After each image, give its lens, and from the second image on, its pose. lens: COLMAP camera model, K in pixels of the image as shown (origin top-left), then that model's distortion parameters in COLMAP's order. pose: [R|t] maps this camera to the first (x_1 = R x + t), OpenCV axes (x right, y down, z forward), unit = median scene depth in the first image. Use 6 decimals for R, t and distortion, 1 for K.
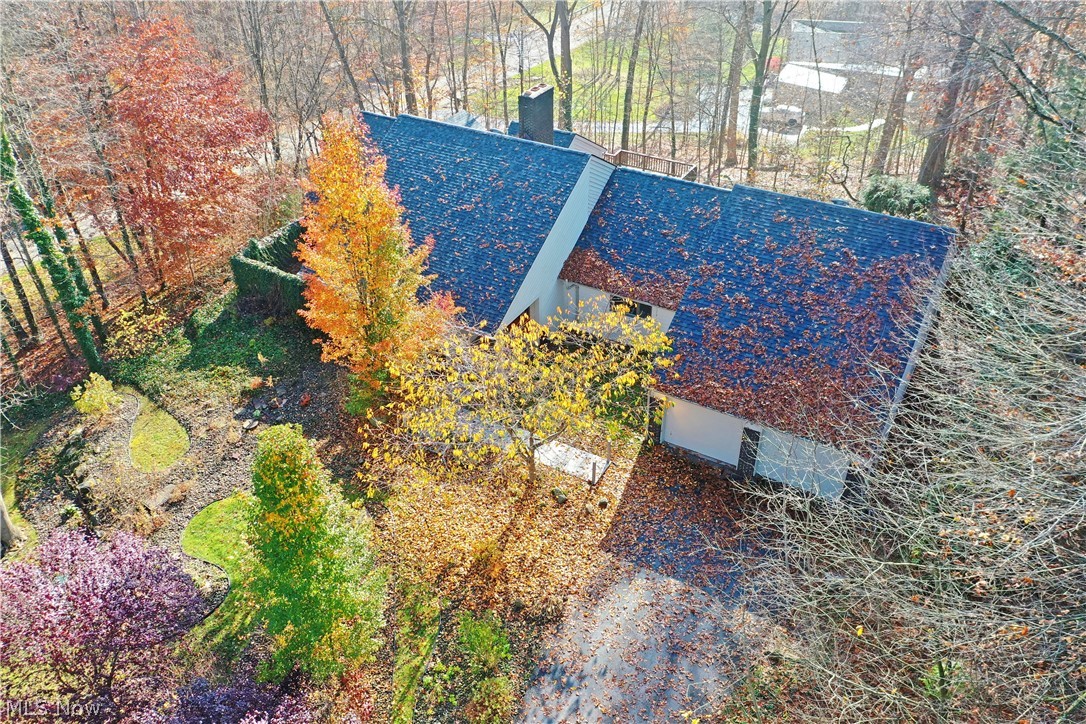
lens RADIAL K [[850.1, 0, 543.0], [0, 850.1, 362.0], [0, 0, 1]] dist [0.007051, -0.000098]
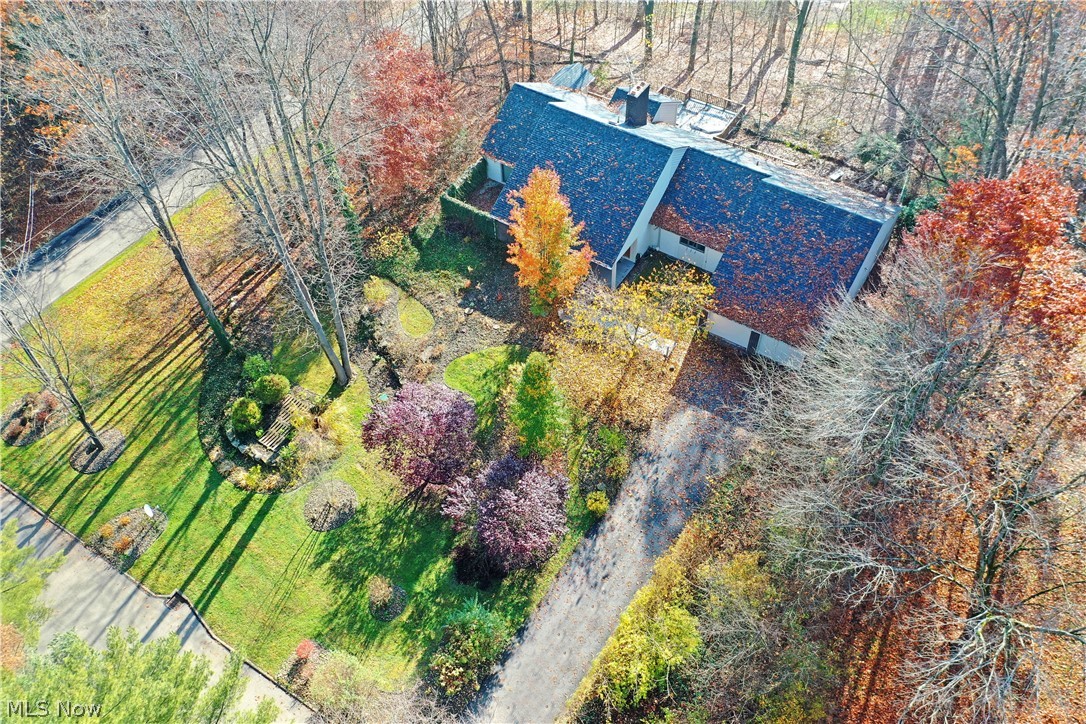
lens RADIAL K [[850.1, 0, 543.0], [0, 850.1, 362.0], [0, 0, 1]] dist [0.007051, -0.000098]
pose [[0.998626, 0.030239, -0.042803, -0.126960], [-0.017219, 0.960722, 0.276976, -0.345831], [0.049498, -0.275858, 0.959923, -0.769896]]
